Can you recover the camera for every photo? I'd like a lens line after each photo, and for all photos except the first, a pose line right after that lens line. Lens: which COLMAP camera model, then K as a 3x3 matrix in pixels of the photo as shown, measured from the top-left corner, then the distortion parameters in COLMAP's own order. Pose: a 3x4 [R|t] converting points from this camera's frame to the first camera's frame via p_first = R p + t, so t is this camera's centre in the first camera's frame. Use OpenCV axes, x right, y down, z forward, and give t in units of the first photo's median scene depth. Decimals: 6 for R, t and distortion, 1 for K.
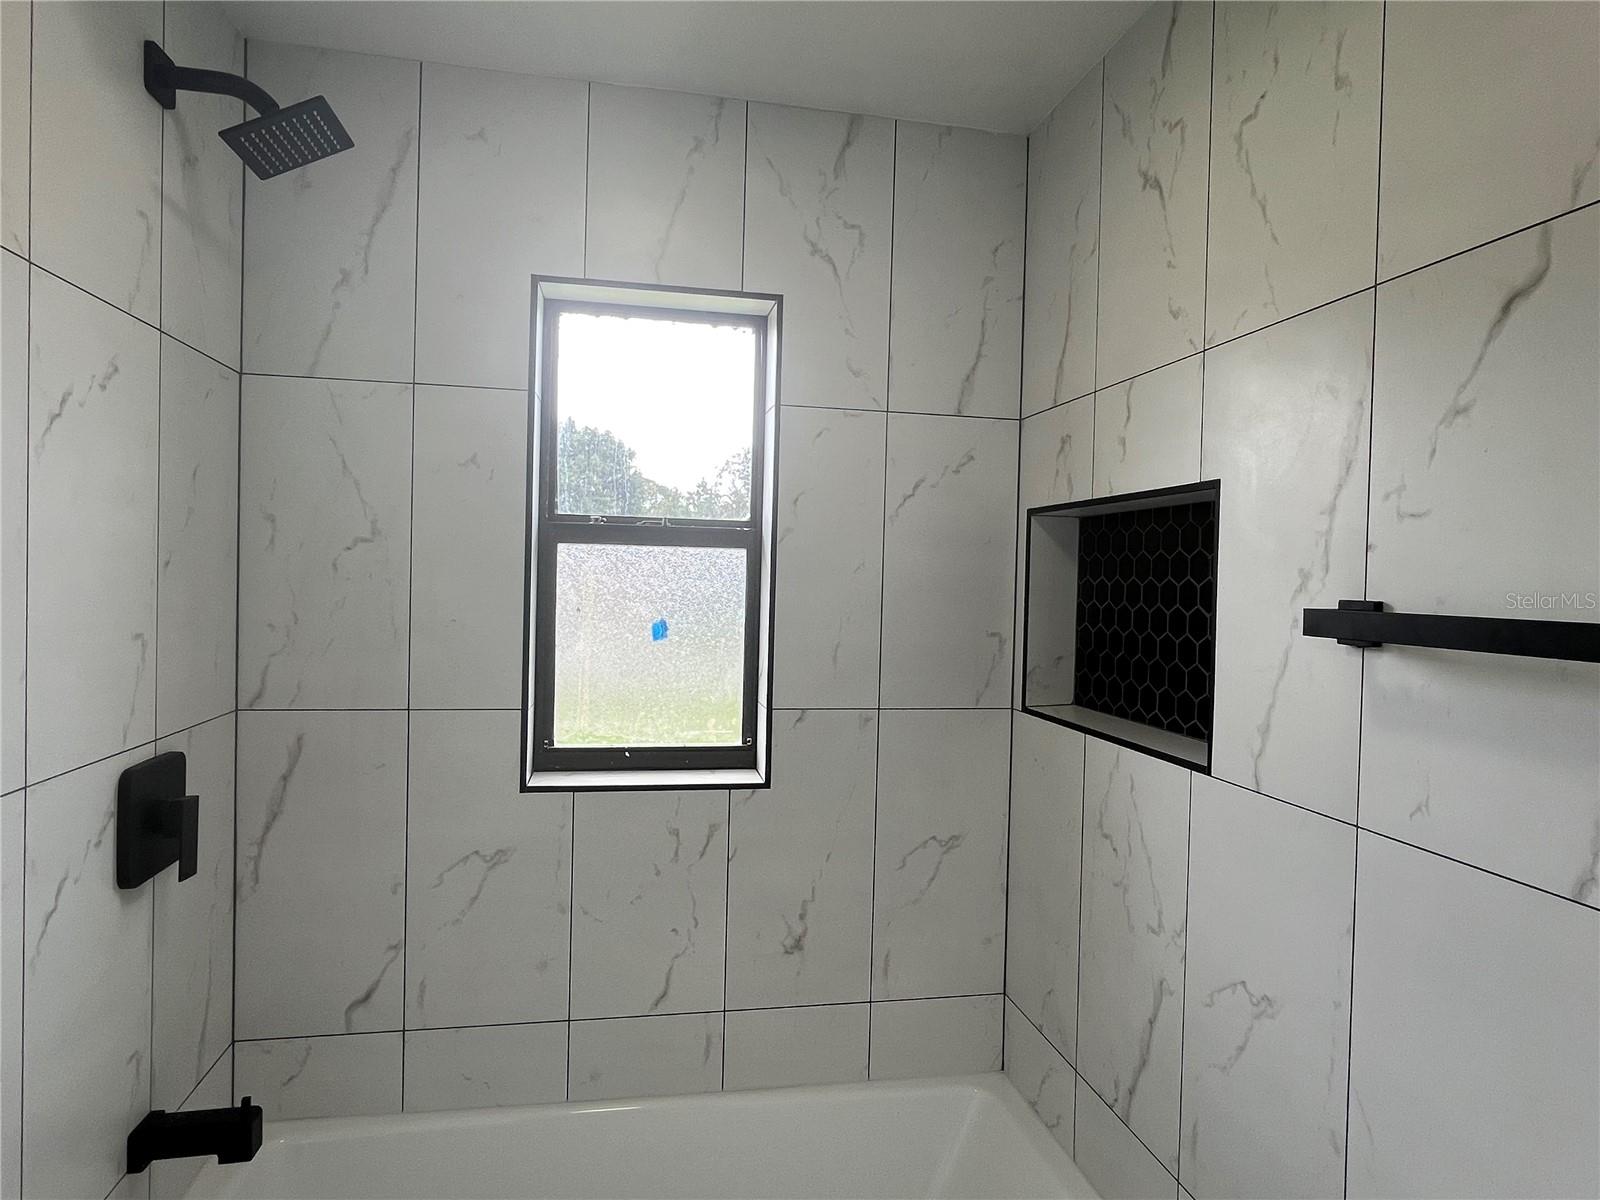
lens RADIAL K [[908.9, 0, 786.2], [0, 908.9, 589.5], [0, 0, 1]] dist [-0.006117, 0.001181]
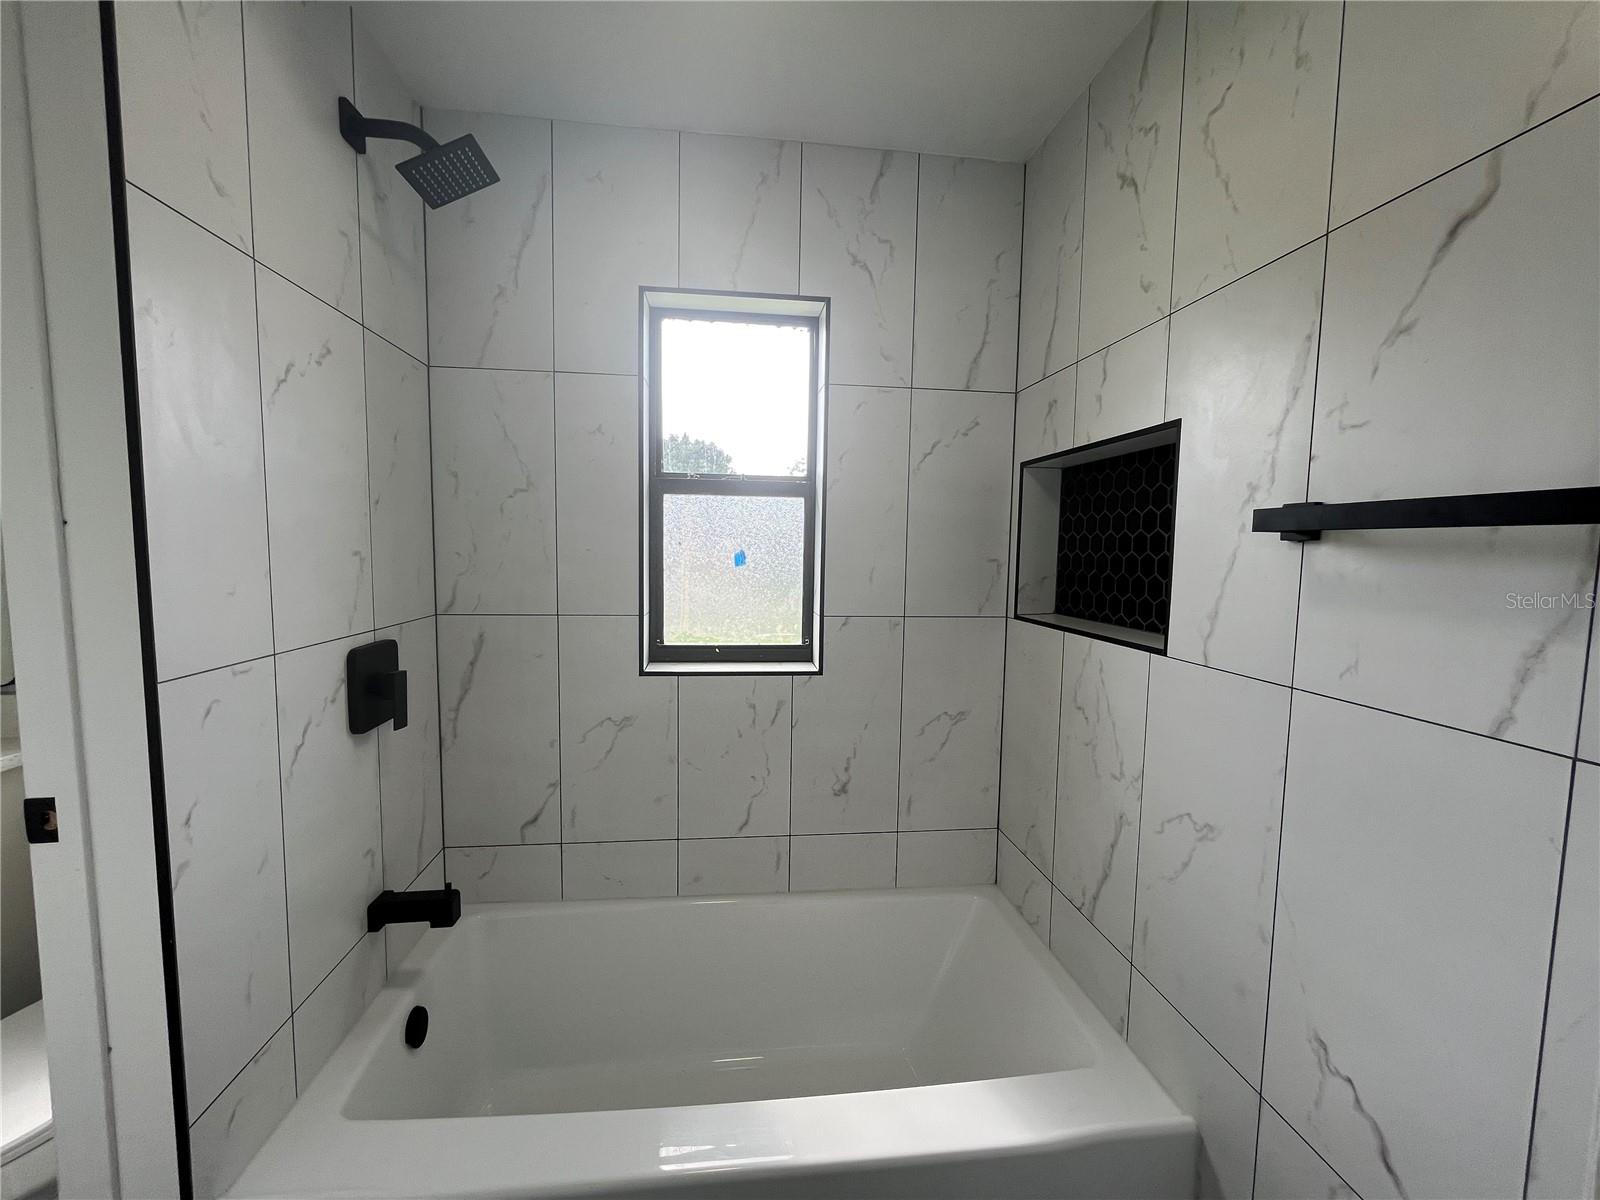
lens RADIAL K [[649.9, 0, 796.6], [0, 649.9, 598.5], [0, 0, 1]] dist [-0.004416, 0.000334]
pose [[0.997696, -0.002939, -0.067779, 0.009989], [0.007271, 0.997939, 0.063758, 0.046650], [0.067452, -0.064103, 0.995661, 0.049092]]
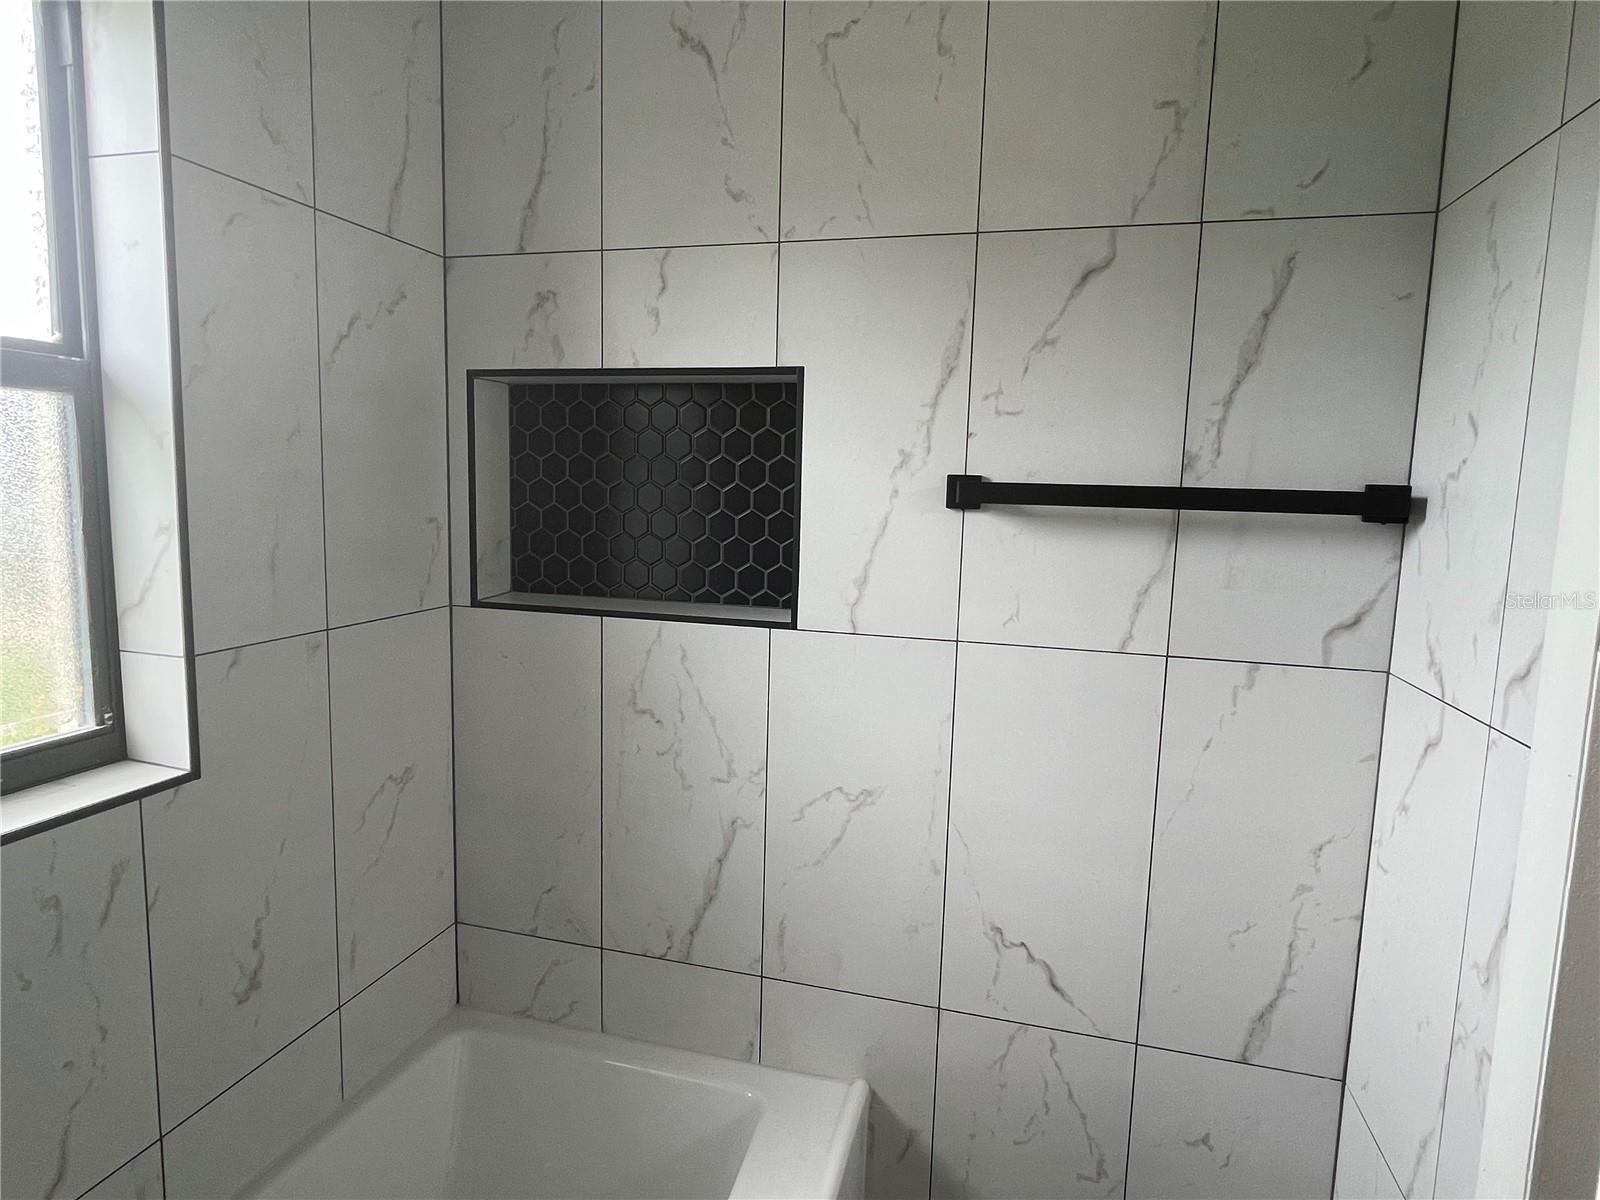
lens RADIAL K [[908.9, 0, 796.4], [0, 908.9, 589.5], [0, 0, 1]] dist [-0.006117, 0.001181]
pose [[0.440723, -0.121431, 0.889392, -0.407326], [-0.002167, 0.990661, 0.136332, -0.001446], [-0.897641, -0.062012, 0.436344, 0.368546]]
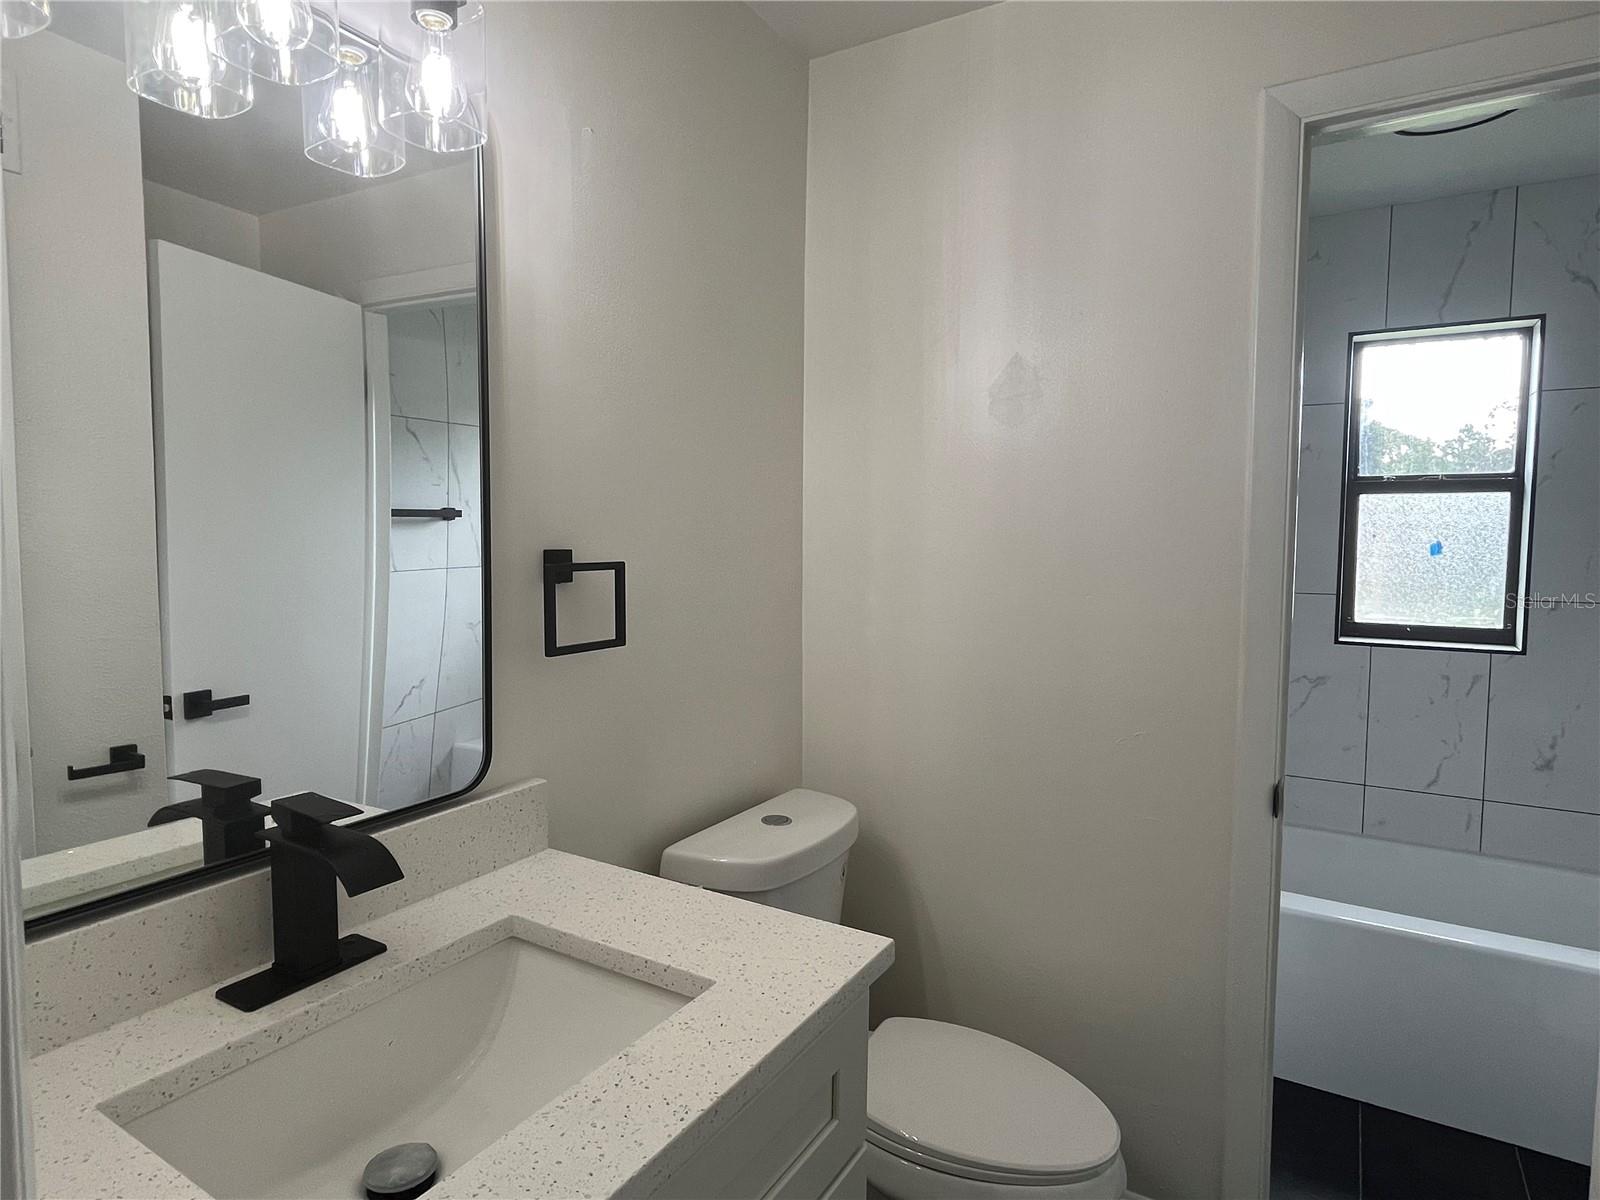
lens RADIAL K [[908.9, 0, 783.4], [0, 908.9, 591.6], [0, 0, 1]] dist [-0.006117, 0.001181]
pose [[0.741913, 0.021787, -0.670142, 0.074071], [0.002223, 0.999387, 0.034951, 0.066272], [0.670492, -0.027420, 0.741410, -0.930665]]
